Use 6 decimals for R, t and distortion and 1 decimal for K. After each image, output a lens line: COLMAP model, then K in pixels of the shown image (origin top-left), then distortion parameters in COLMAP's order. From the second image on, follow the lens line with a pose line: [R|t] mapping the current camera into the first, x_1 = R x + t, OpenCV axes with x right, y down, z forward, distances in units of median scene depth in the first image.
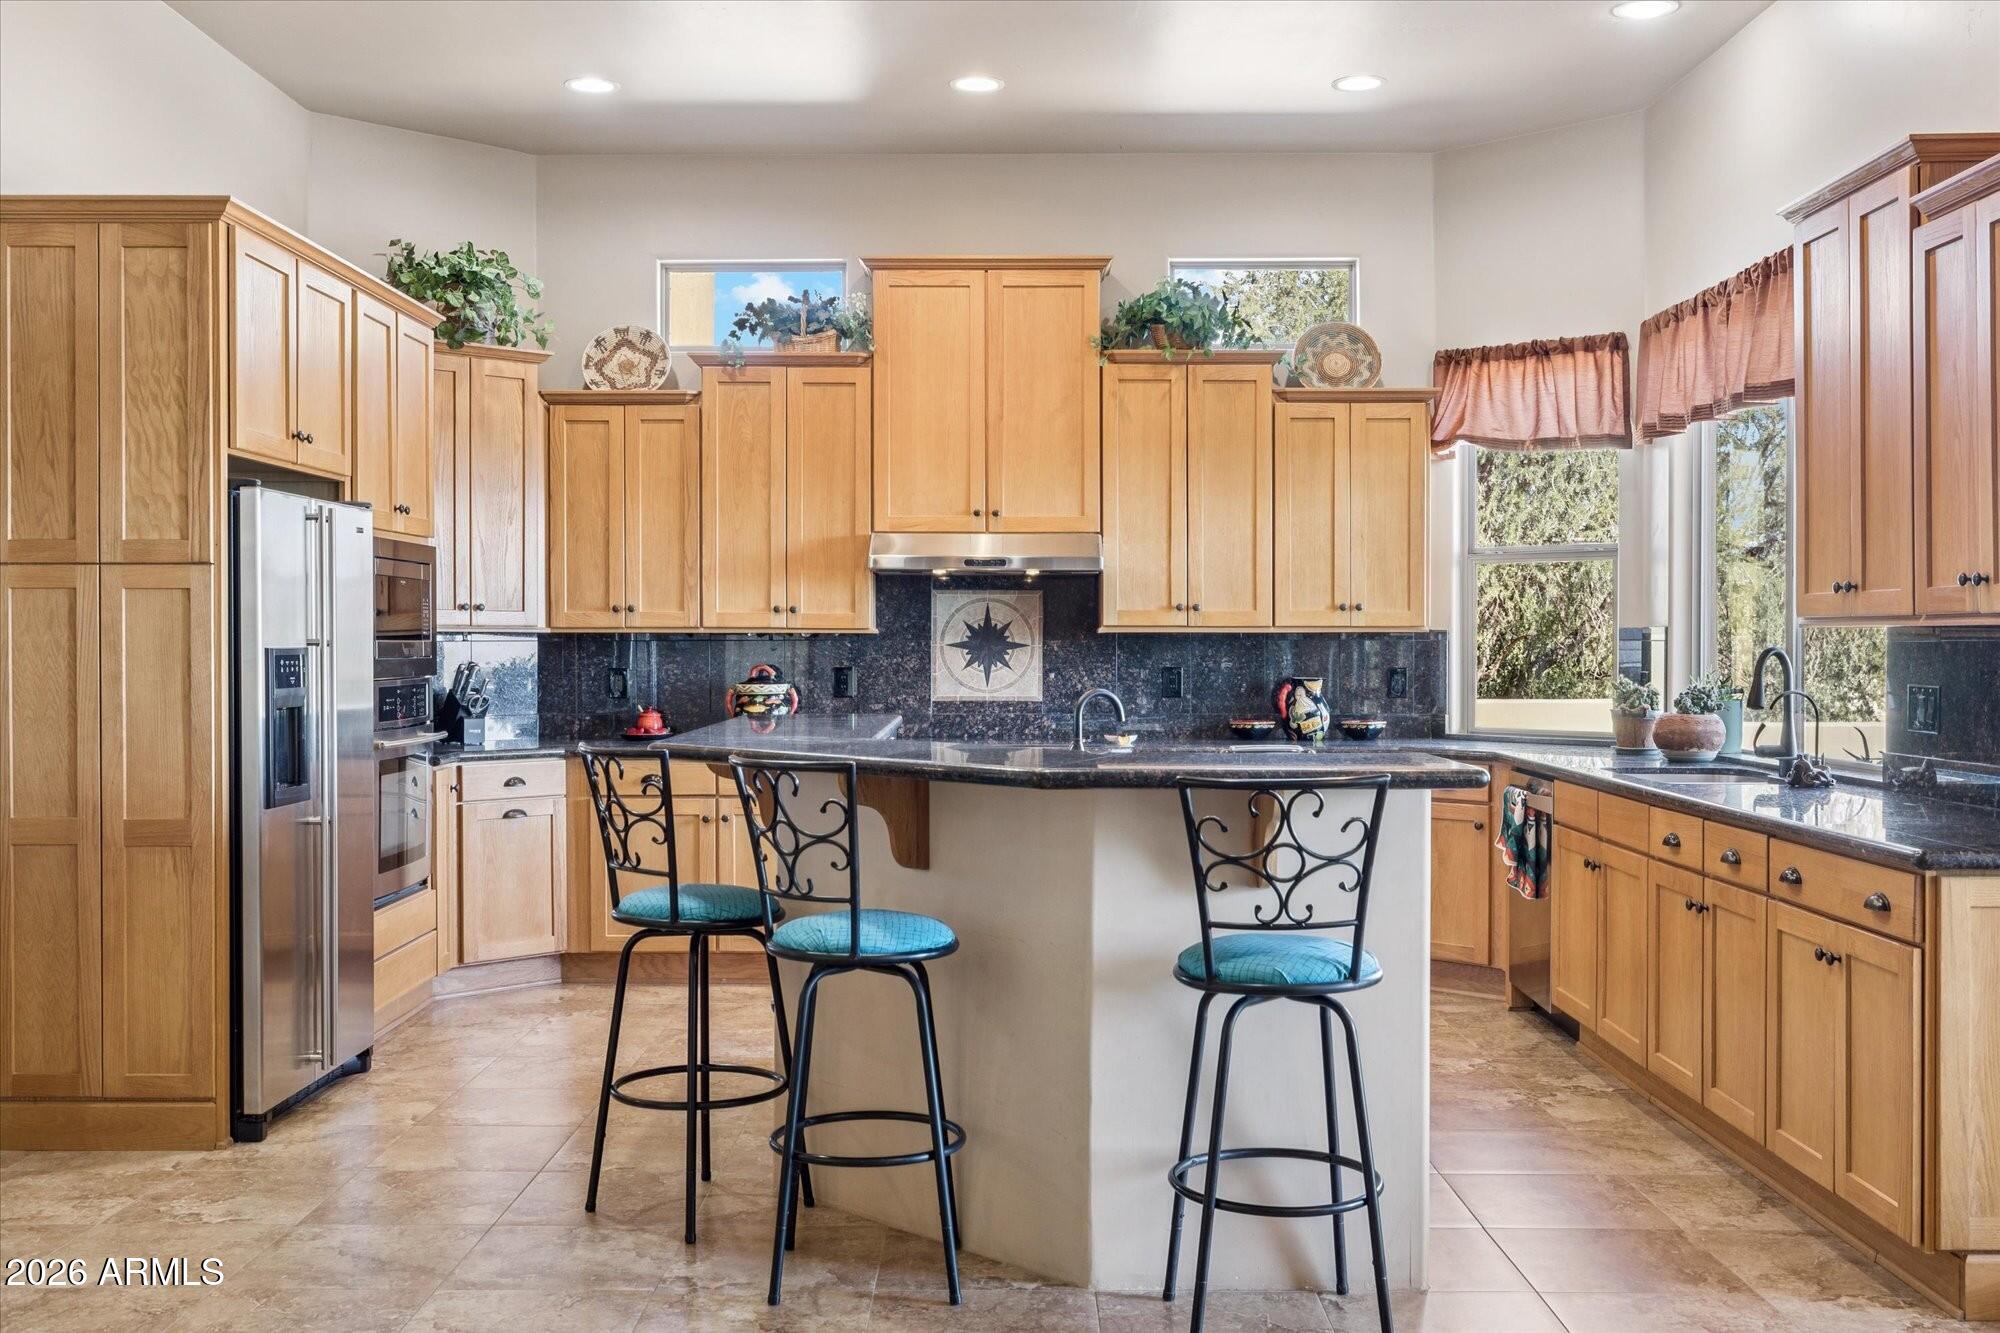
lens RADIAL K [[1918.8, 0, 998.6], [0, 1918.8, 651.5], [0, 0, 1]] dist [-0.006787, 0.000000]
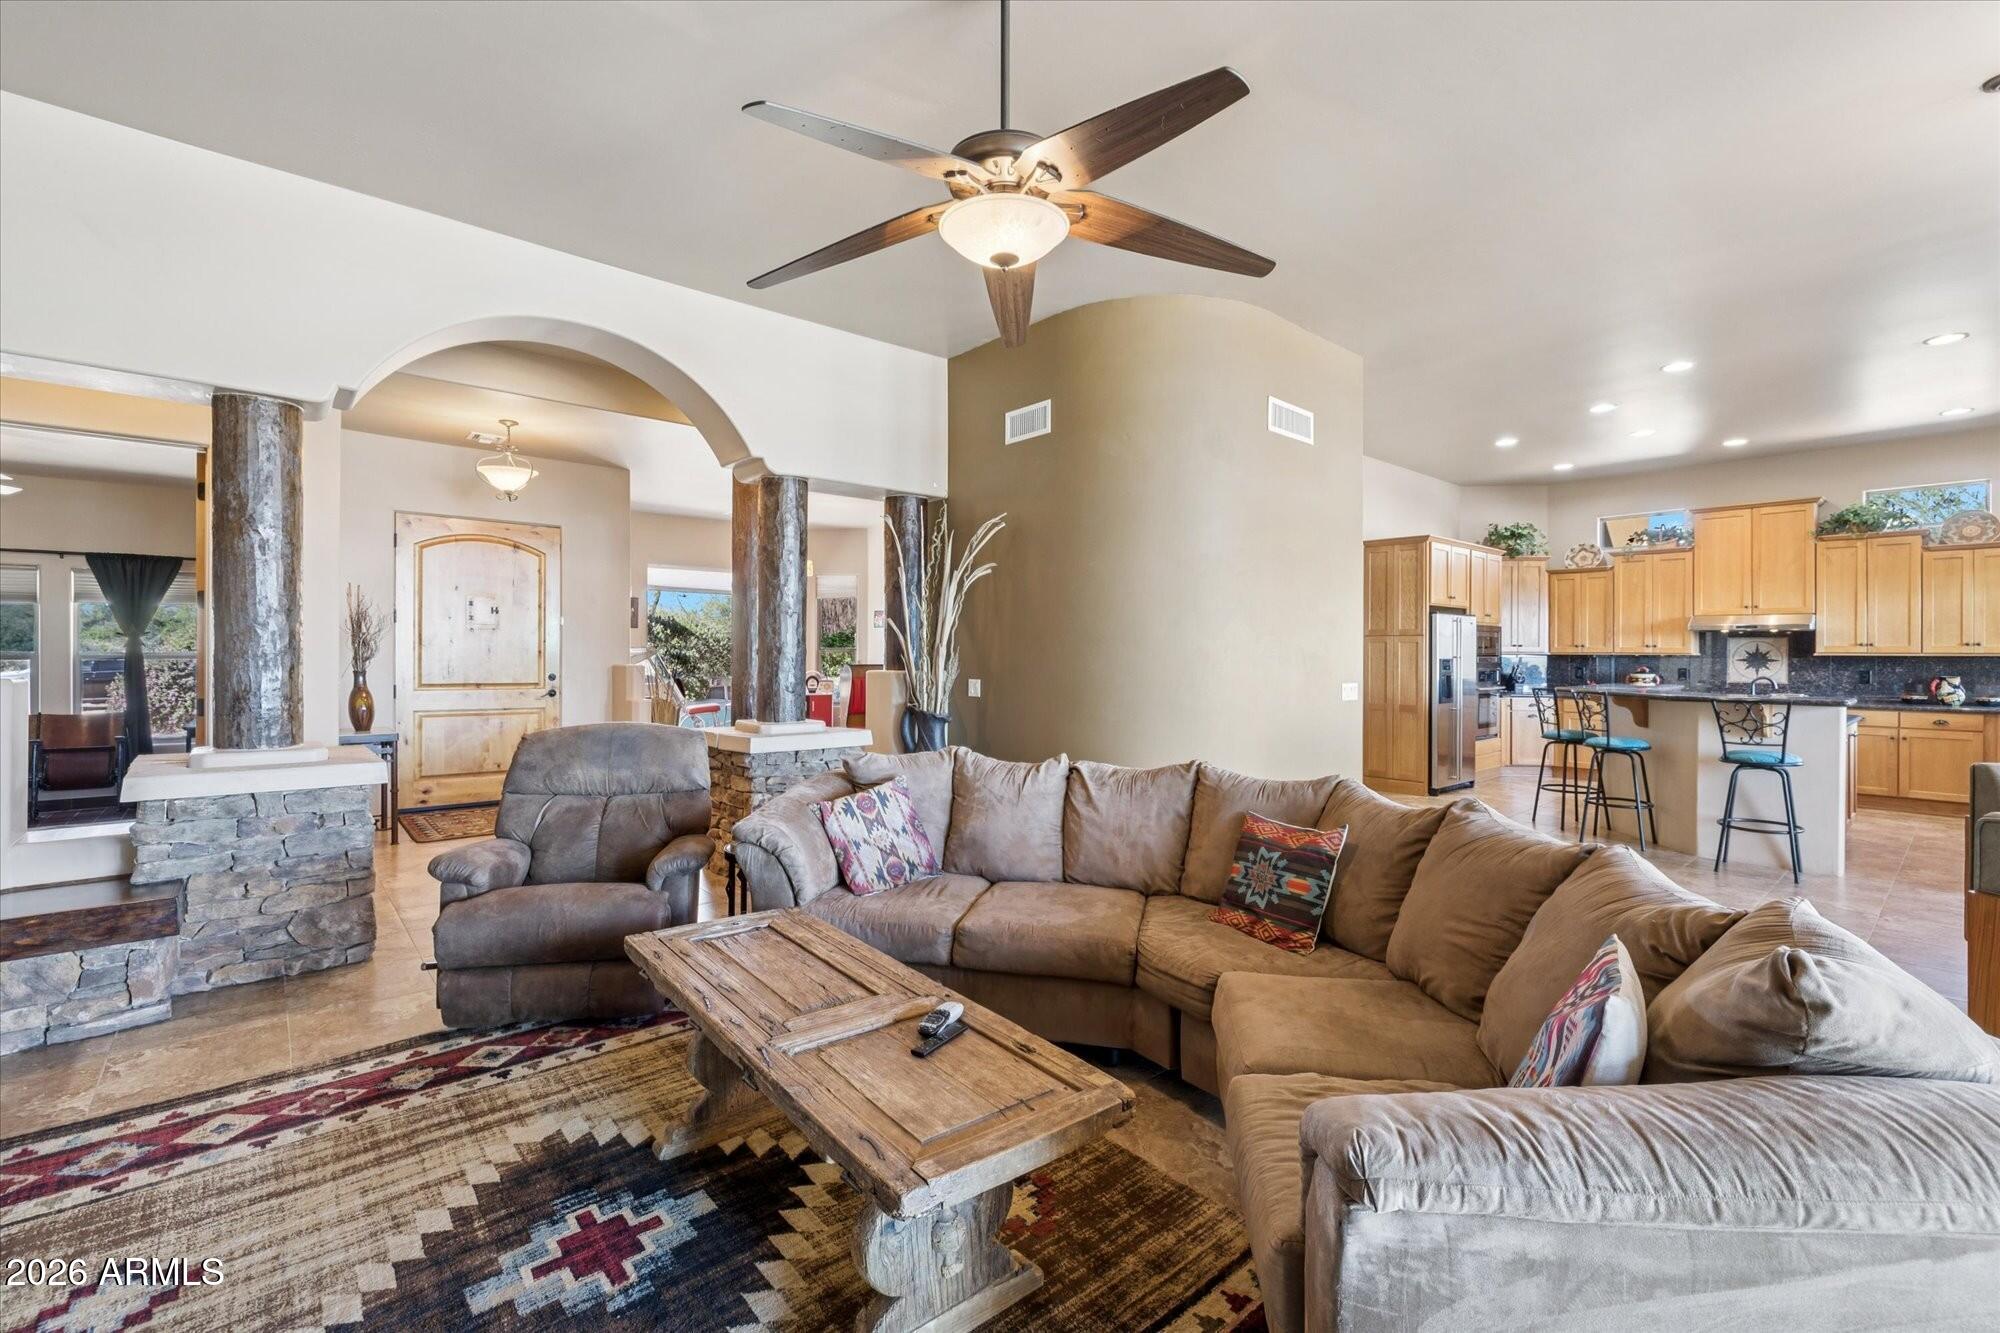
lens RADIAL K [[855.9, 0, 992.1], [0, 855.9, 653.9], [0, 0, 1]] dist [0.001666, 0.000396]
pose [[0.645173, 0.004133, -0.764025, 0.209827], [-0.010378, 0.999941, -0.003355, 0.002522], [0.763966, 0.010093, 0.645178, -0.468147]]
